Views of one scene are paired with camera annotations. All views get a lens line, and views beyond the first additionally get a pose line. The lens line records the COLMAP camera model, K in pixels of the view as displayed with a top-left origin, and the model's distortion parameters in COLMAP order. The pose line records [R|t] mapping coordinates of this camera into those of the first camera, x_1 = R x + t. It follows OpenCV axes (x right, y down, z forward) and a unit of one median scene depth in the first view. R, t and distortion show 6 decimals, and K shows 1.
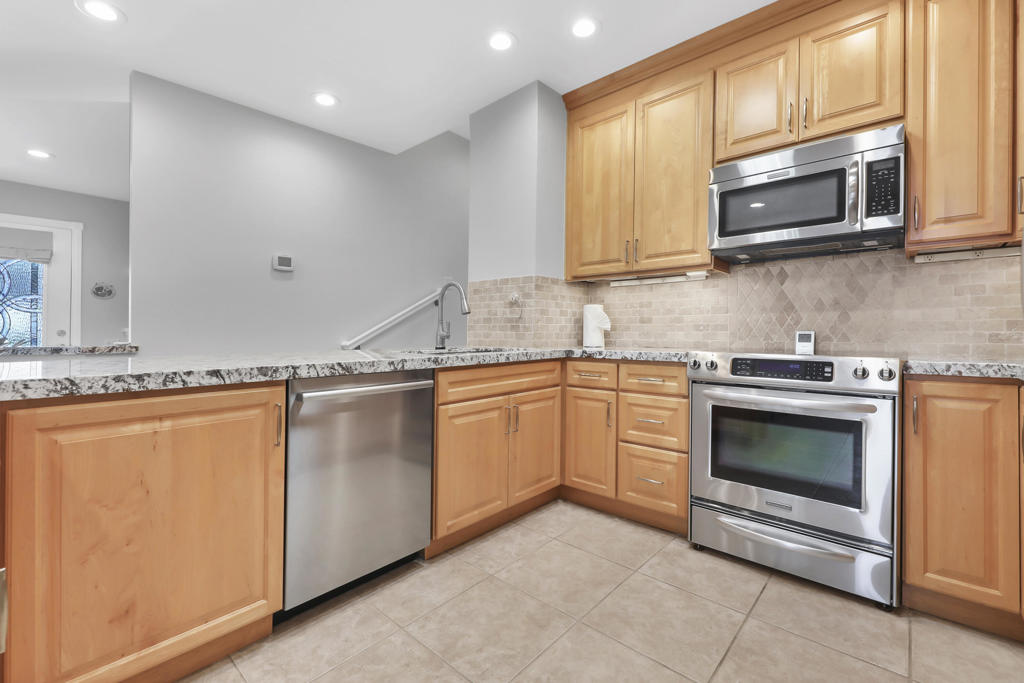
lens RADIAL K [[432.3, 0, 514.7], [0, 432.3, 336.2], [0, 0, 1]] dist [-0.001353, -0.000515]
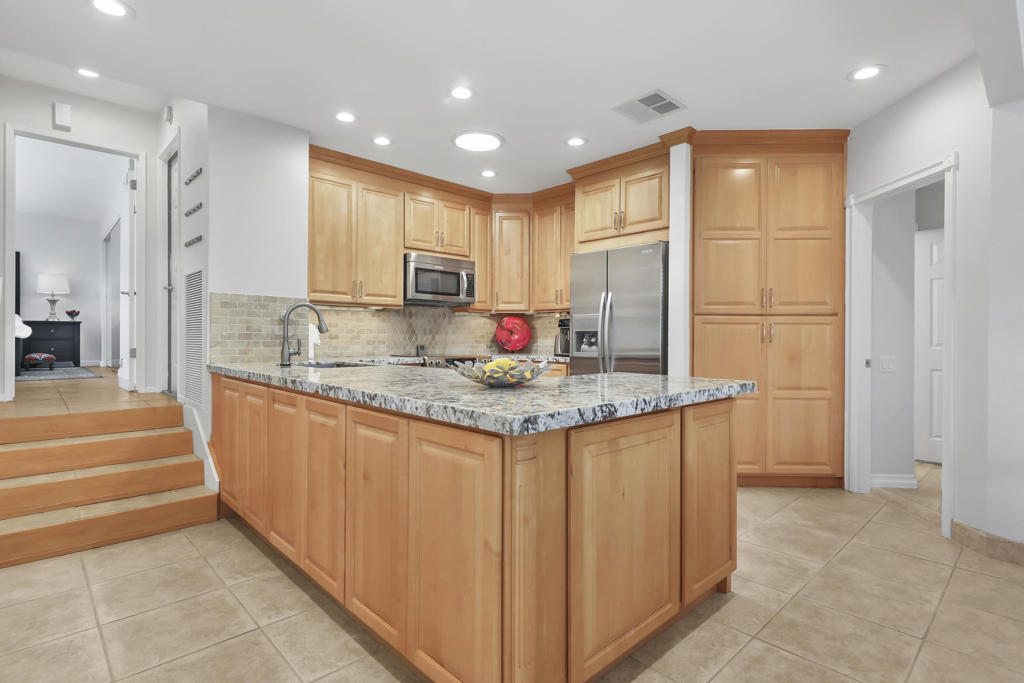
lens RADIAL K [[510.9, 0, 519.4], [0, 510.9, 340.3], [0, 0, 1]] dist [0.026644, 0.000692]
pose [[0.079108, -0.003890, 0.996858, -1.536432], [0.007937, 0.999963, 0.003273, -0.034503], [-0.996834, 0.007653, 0.079136, 0.391136]]
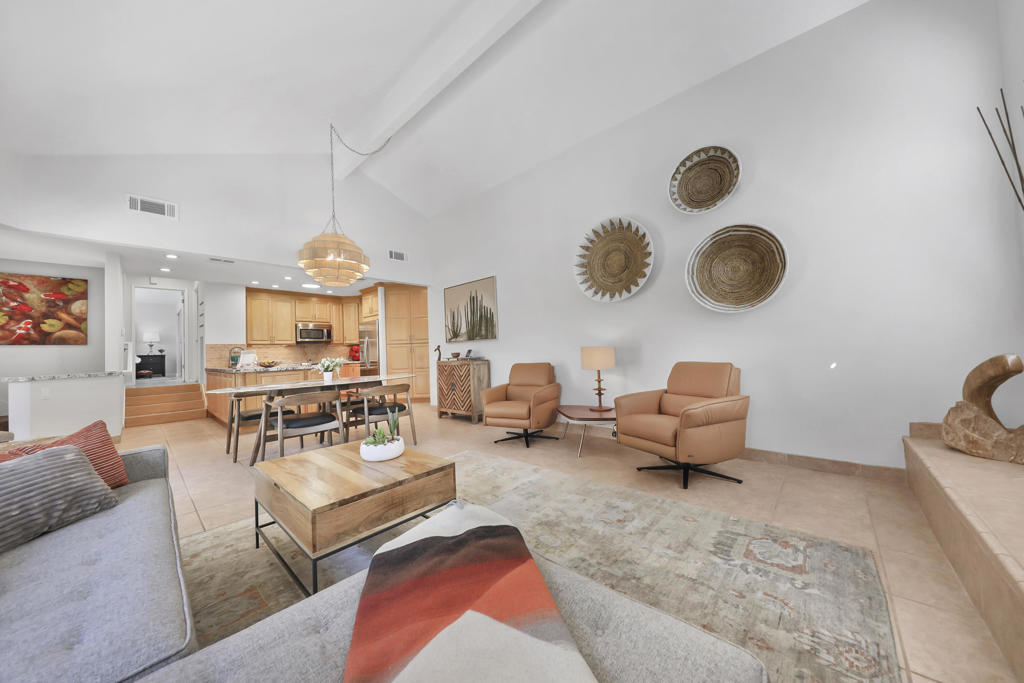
lens RADIAL K [[346.0, 0, 516.2], [0, 346.0, 345.4], [0, 0, 1]] dist [0.000593, 0.000028]
pose [[-0.001170, 0.020101, 0.999797, -3.057684], [0.046278, 0.998728, -0.020026, 0.019797], [-0.998928, 0.046245, -0.002099, -1.217664]]
